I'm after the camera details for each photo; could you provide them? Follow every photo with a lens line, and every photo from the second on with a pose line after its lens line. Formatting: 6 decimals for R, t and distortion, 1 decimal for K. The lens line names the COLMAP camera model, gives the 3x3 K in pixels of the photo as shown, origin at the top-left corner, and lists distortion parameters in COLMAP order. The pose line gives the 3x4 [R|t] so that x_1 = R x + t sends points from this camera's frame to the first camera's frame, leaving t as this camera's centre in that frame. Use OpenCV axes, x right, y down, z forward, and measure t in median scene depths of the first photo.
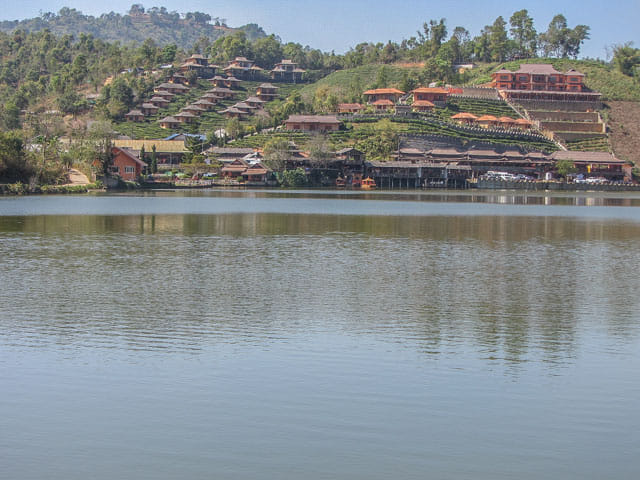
lens RADIAL K [[1221.1, 0, 320.0], [0, 1221.1, 240.0], [0, 0, 1]] dist [-0.166508, -0.139027]
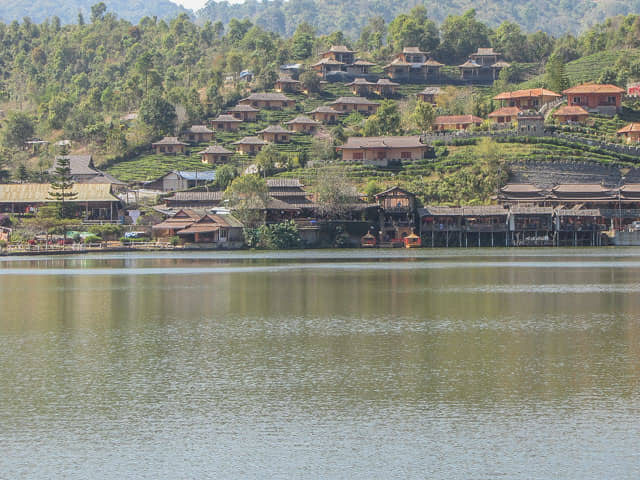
lens RADIAL K [[1929.5, 0, 331.7], [0, 1929.5, 239.6], [0, 0, 1]] dist [-0.087383, 0.507908]
pose [[0.969523, -0.021892, -0.244019, 0.186832], [0.009672, 0.998643, -0.051165, 0.001968], [0.244808, 0.047246, 0.968420, 0.023331]]
